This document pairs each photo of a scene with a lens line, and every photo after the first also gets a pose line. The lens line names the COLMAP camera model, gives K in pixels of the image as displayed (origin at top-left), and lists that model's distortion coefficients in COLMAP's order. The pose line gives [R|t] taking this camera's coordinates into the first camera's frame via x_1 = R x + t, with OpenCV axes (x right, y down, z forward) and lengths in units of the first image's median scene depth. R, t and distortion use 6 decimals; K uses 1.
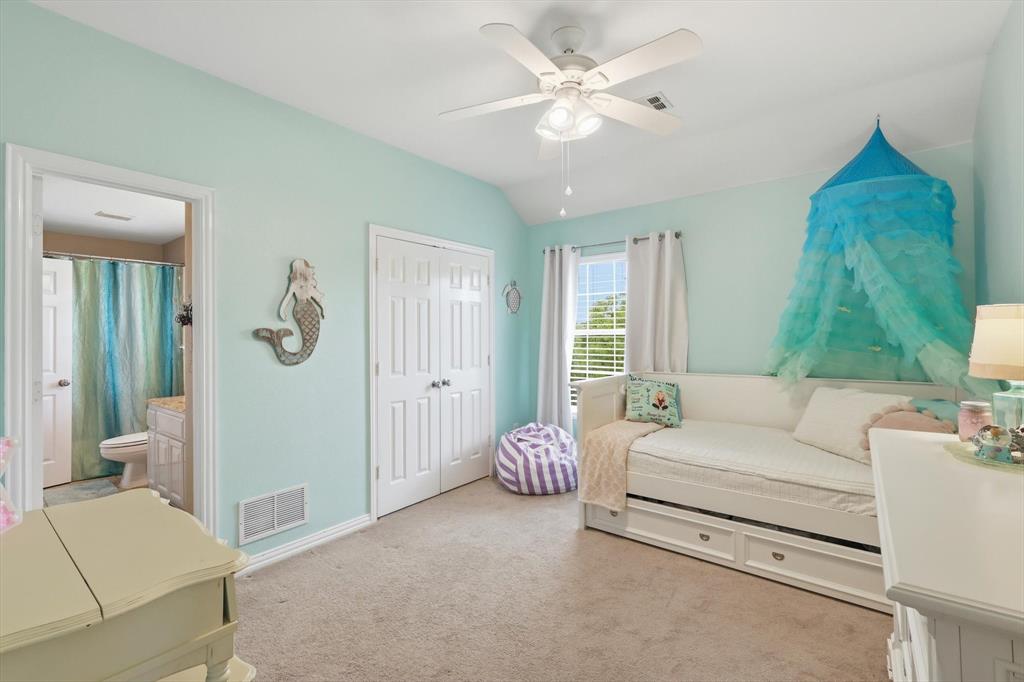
lens RADIAL K [[450.1, 0, 504.7], [0, 450.1, 337.4], [0, 0, 1]] dist [0.011707, 0.000590]
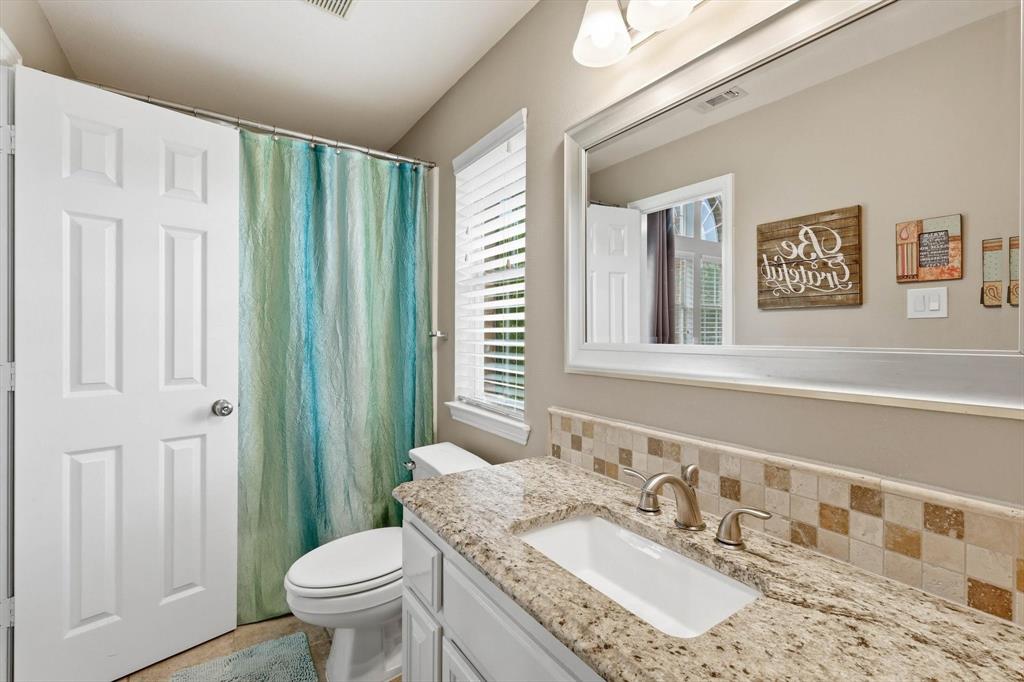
lens RADIAL K [[450.1, 0, 516.3], [0, 450.1, 341.7], [0, 0, 1]] dist [0.011707, 0.000590]
pose [[0.958635, 0.004364, -0.284604, -0.538217], [-0.004674, 0.999989, -0.000411, 0.033083], [0.284599, 0.001725, 0.958645, 0.622526]]
